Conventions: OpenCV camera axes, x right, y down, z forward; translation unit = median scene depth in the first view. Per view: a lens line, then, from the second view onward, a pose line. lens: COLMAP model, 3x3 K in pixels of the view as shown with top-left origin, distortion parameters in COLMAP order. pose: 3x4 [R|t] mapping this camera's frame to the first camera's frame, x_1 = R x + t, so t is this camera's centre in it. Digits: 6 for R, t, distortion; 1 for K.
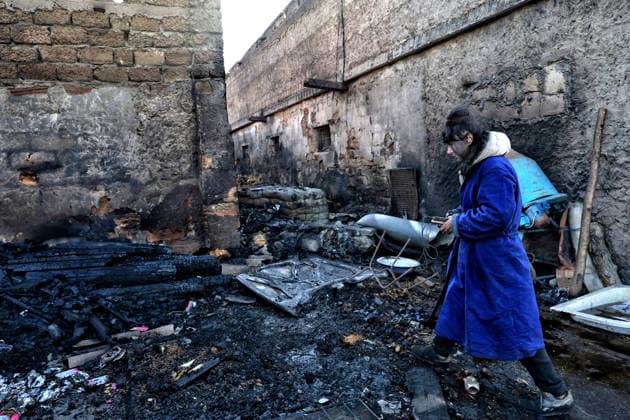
lens RADIAL K [[421.2, 0, 312.1], [0, 421.2, 218.0], [0, 0, 1]] dist [-0.002667, 0.000132]
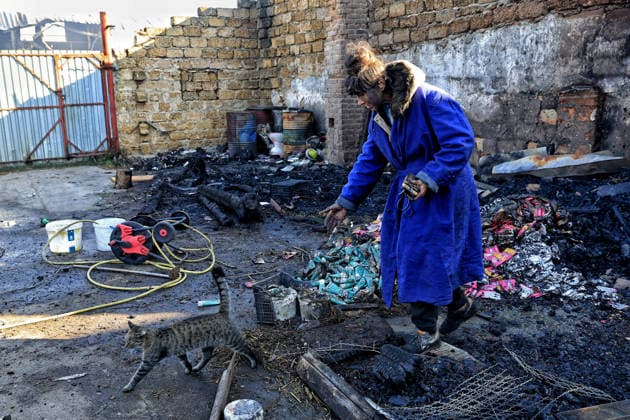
lens RADIAL K [[582.2, 0, 313.0], [0, 582.2, 218.0], [0, 0, 1]] dist [0.003486, -0.005039]
pose [[0.160767, 0.245024, -0.956095, 0.322453], [-0.111242, 0.967021, 0.229119, -0.016240], [0.980703, 0.069523, 0.182722, 0.035180]]
